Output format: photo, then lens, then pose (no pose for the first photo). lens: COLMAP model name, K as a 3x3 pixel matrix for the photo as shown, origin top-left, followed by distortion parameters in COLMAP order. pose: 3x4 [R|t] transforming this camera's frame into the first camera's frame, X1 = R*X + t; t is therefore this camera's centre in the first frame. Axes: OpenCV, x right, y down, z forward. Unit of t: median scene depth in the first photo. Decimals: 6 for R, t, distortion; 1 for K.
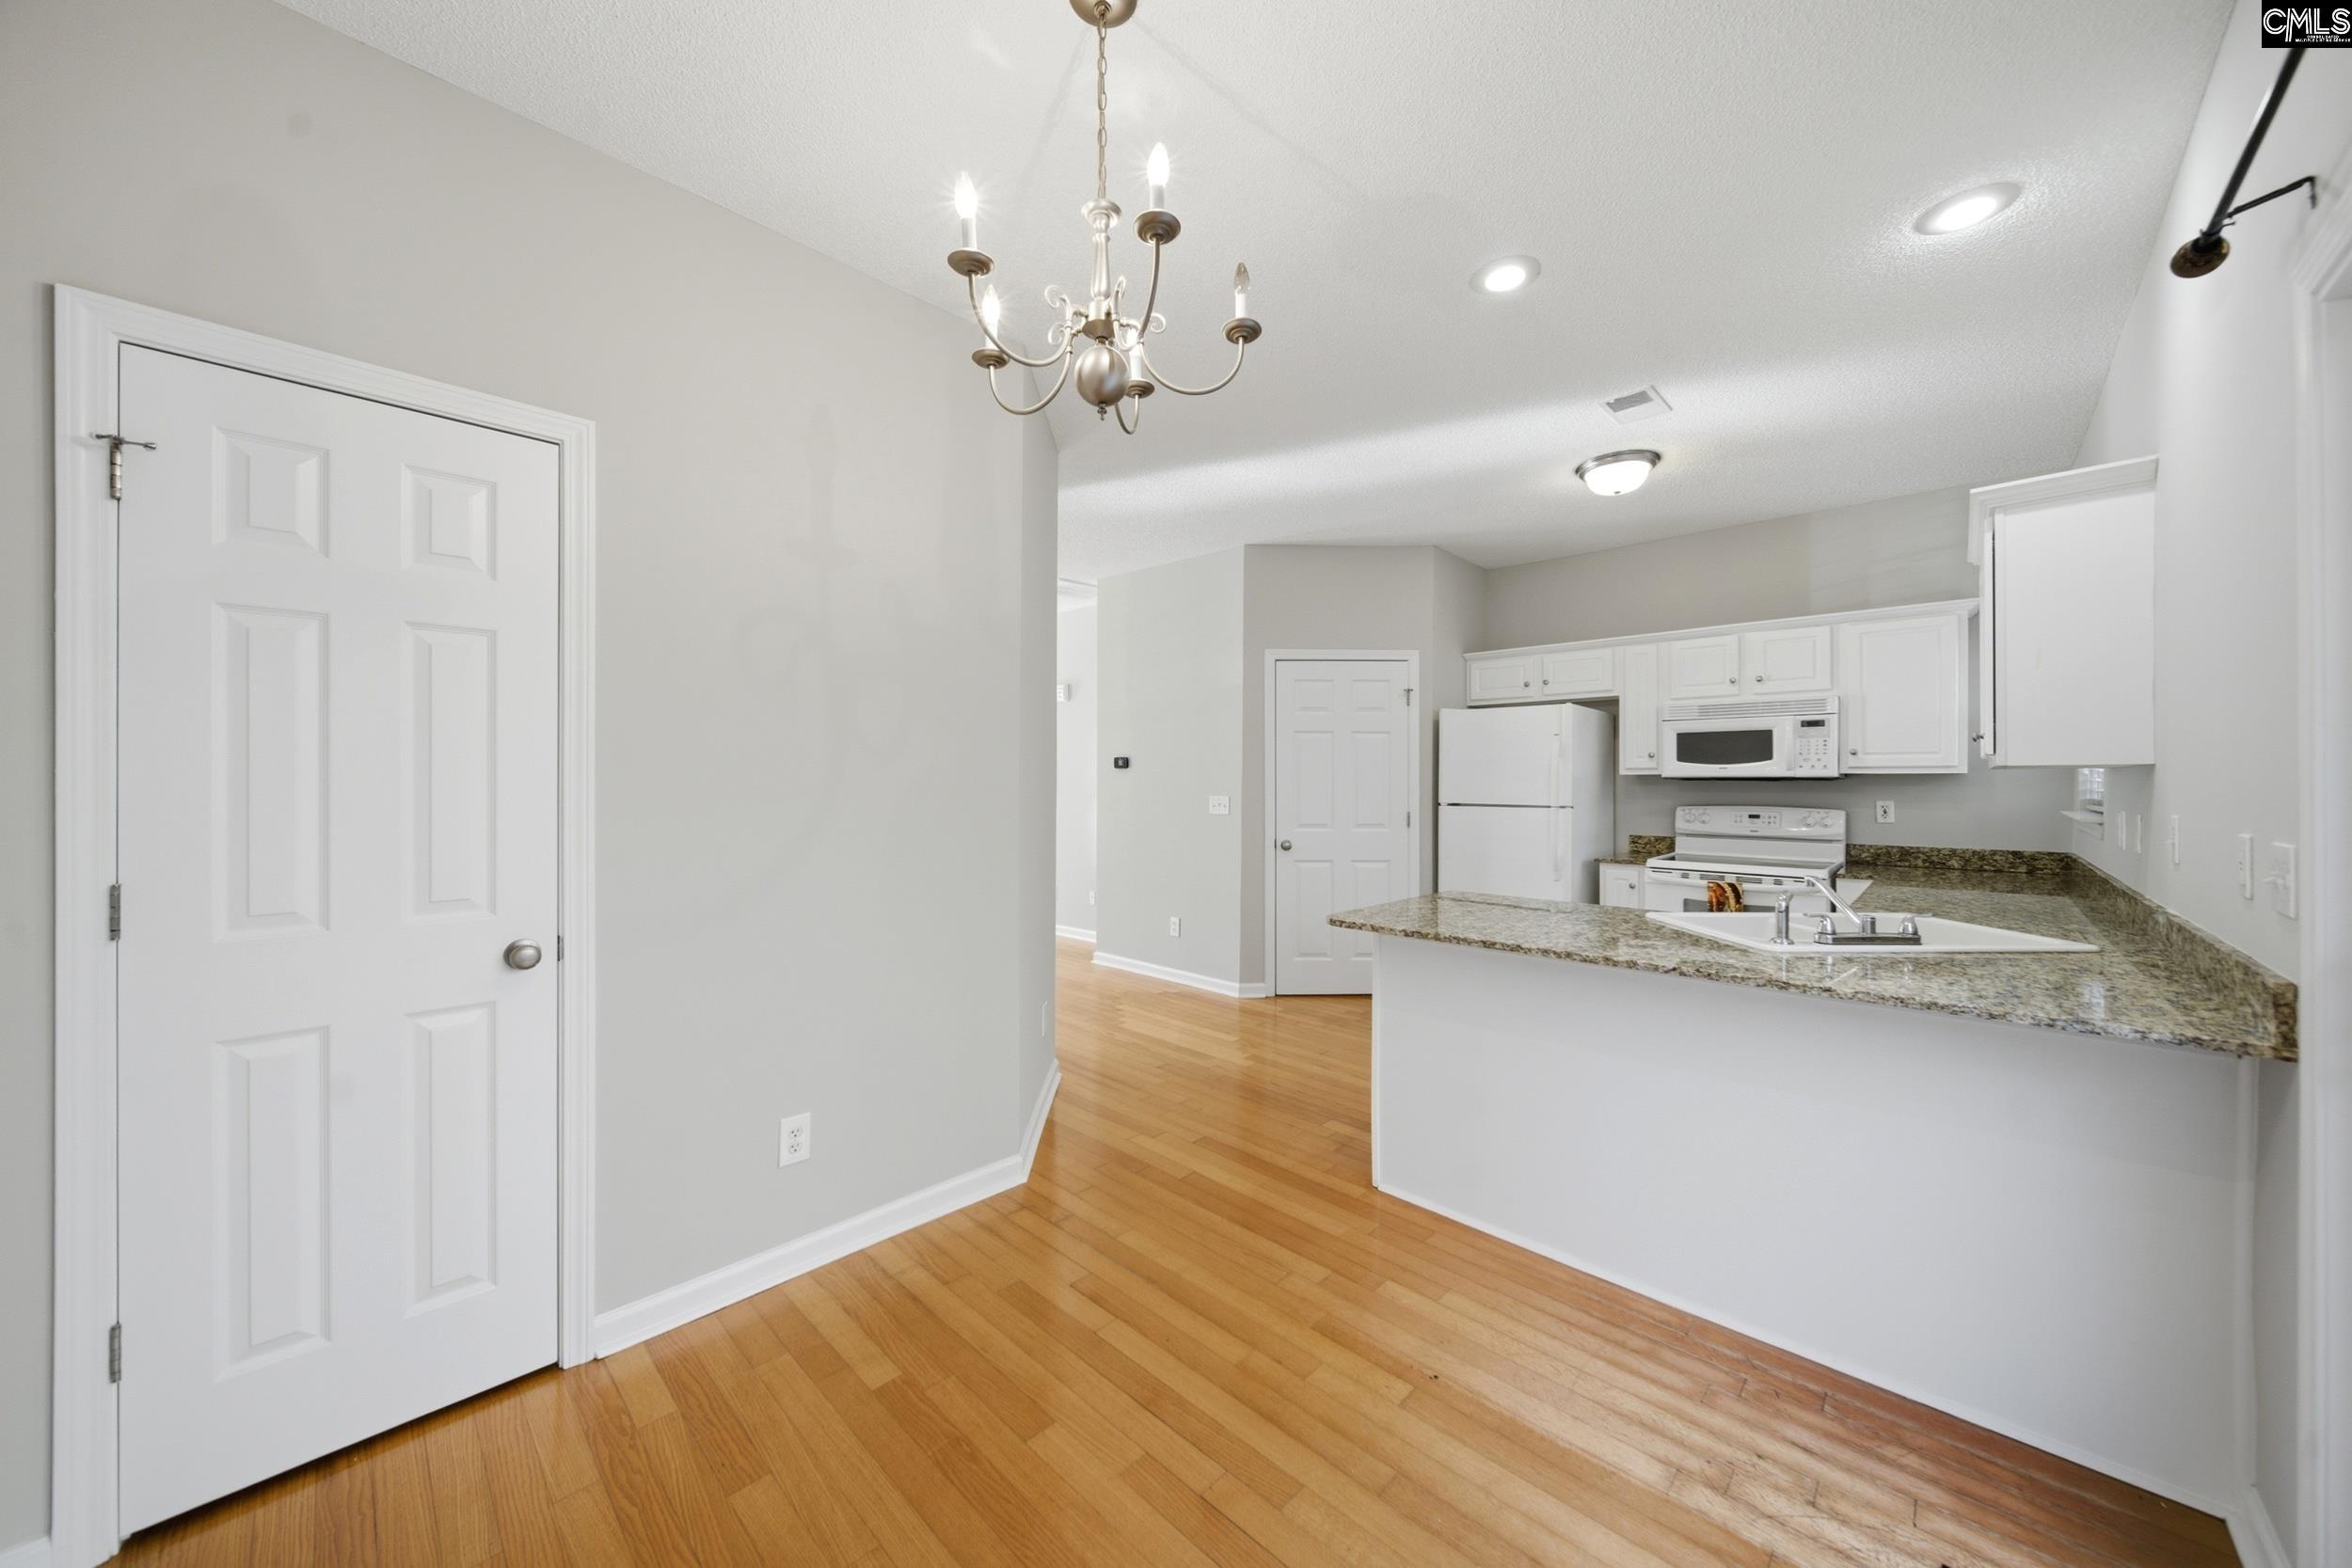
lens RADIAL K [[813.5, 0, 1175.2], [0, 813.5, 782.5], [0, 0, 1]] dist [-0.004811, -0.000271]
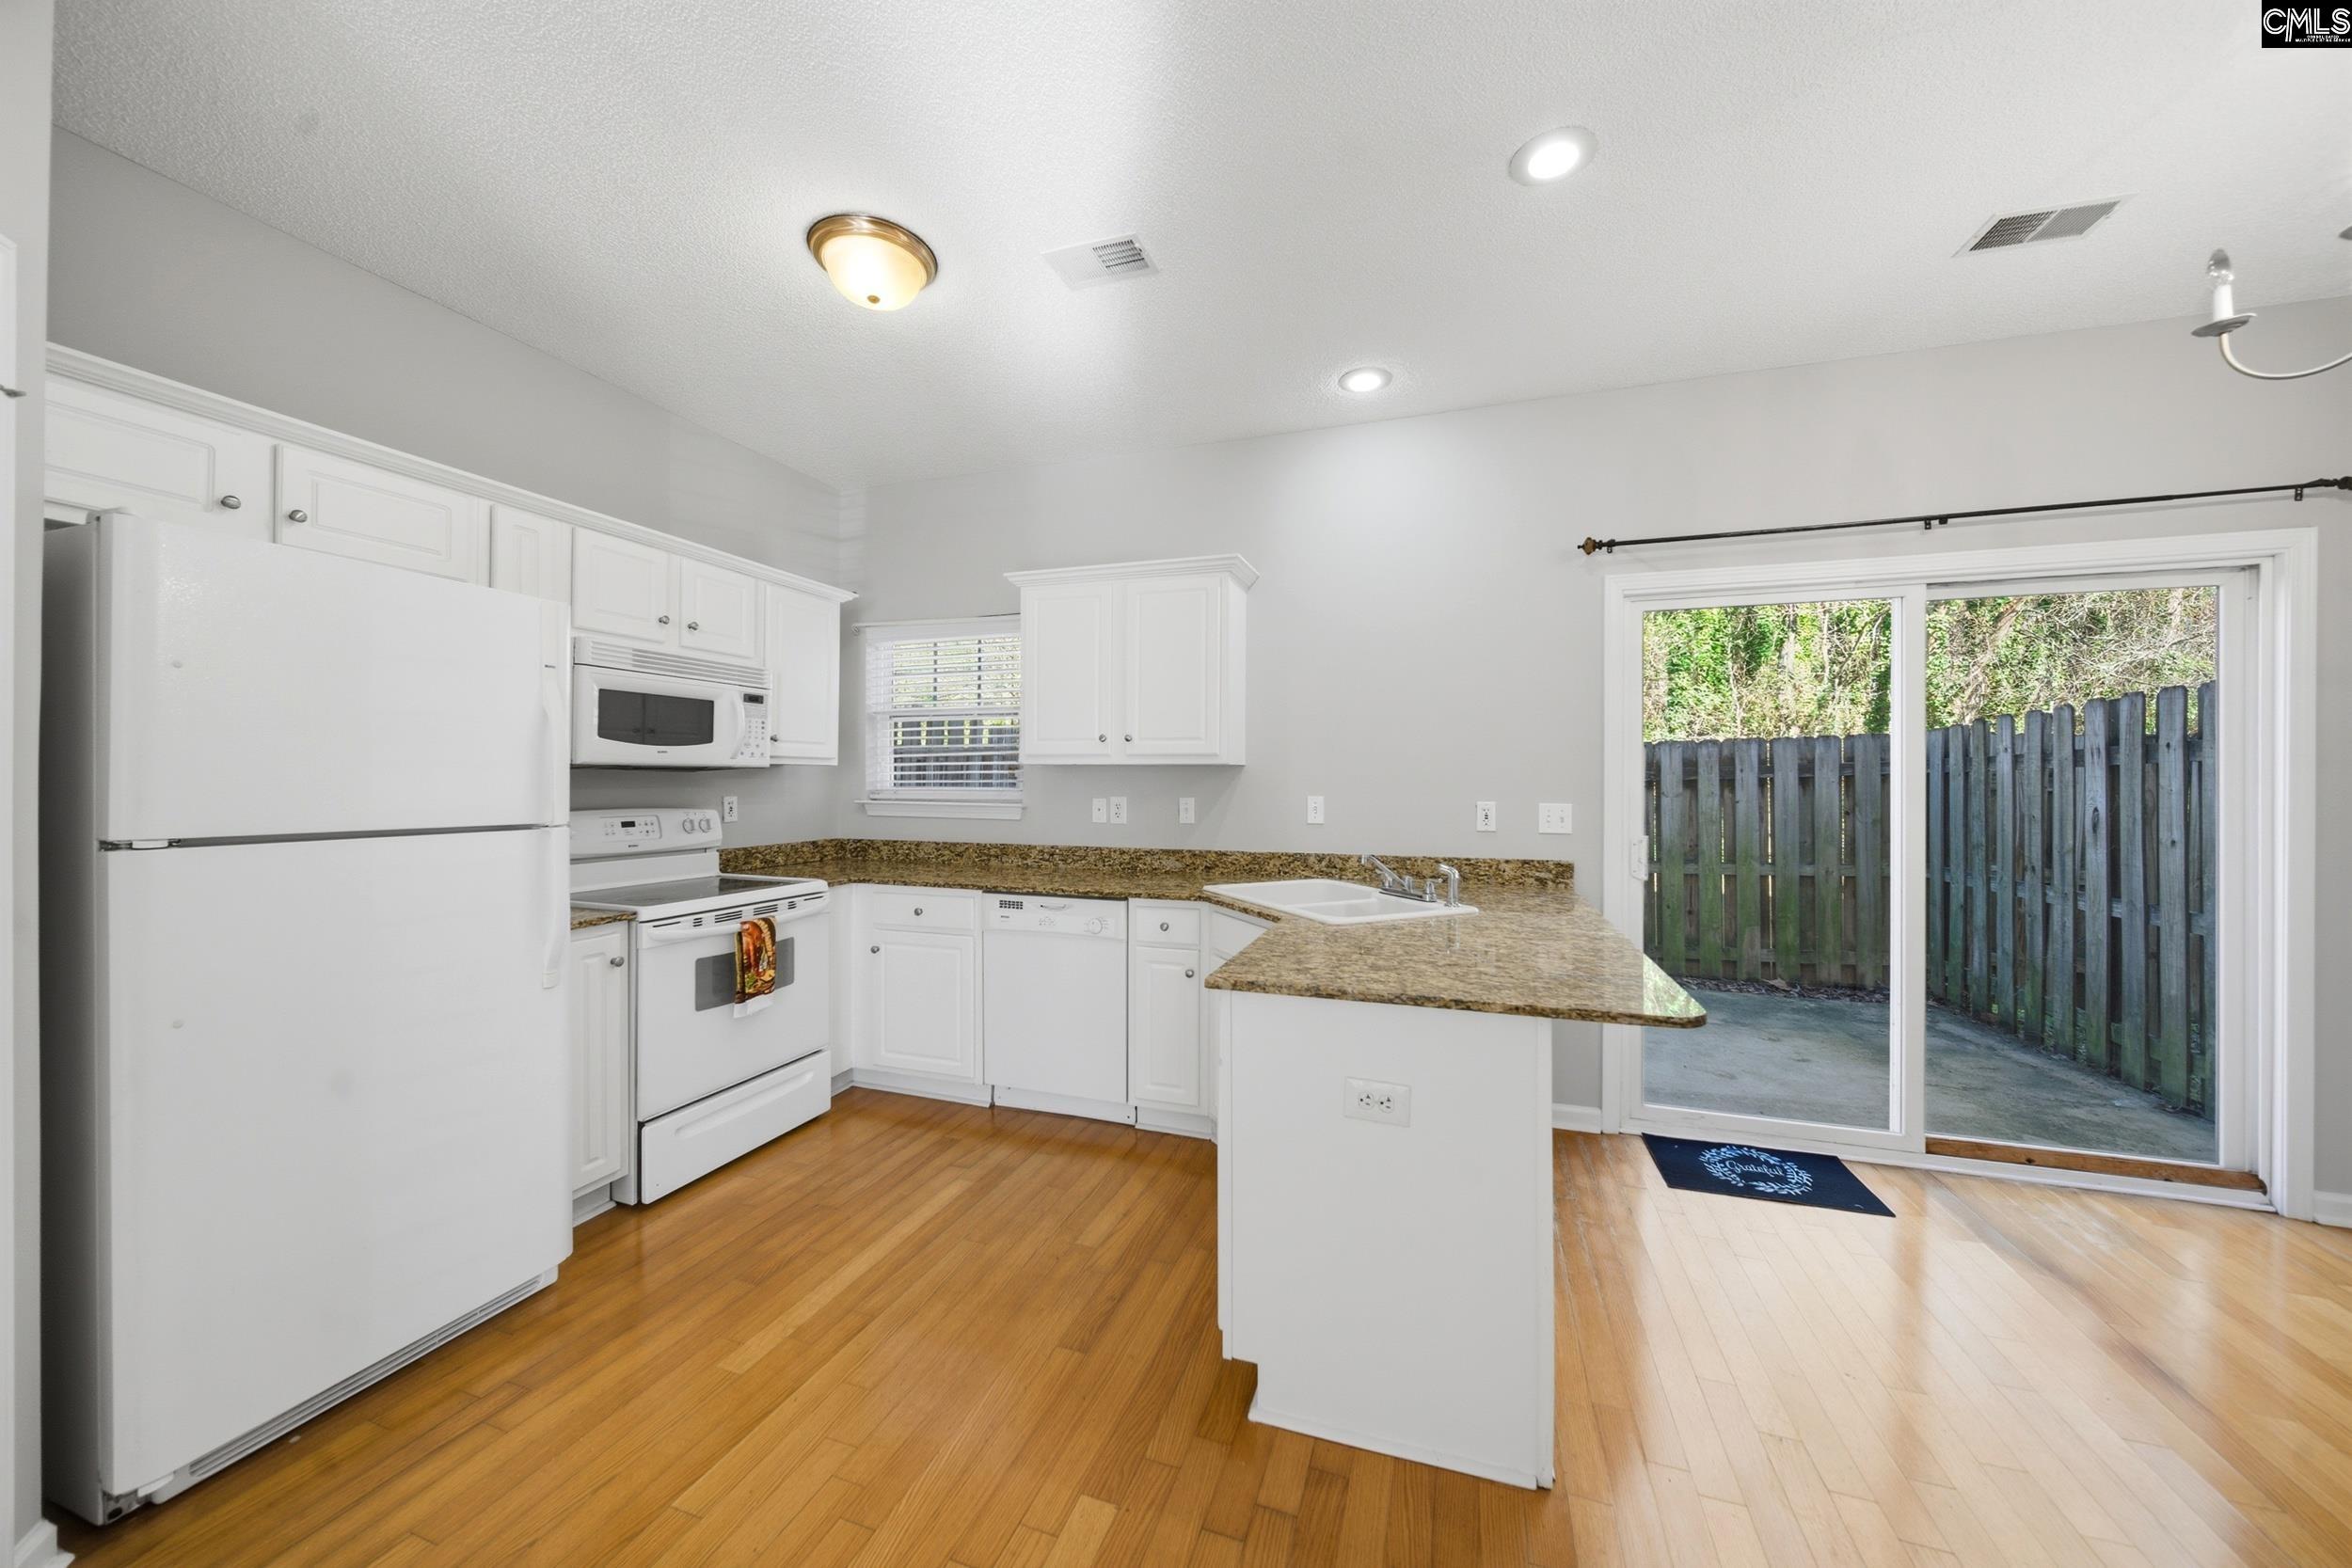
lens RADIAL K [[829.2, 0, 1171.6], [0, 829.2, 781.8], [0, 0, 1]] dist [-0.001927, -0.000507]
pose [[-0.426161, -0.006727, 0.904622, -0.112029], [-0.005076, 0.999974, 0.005045, 0.001282], [-0.904633, -0.002442, -0.426184, 1.012614]]
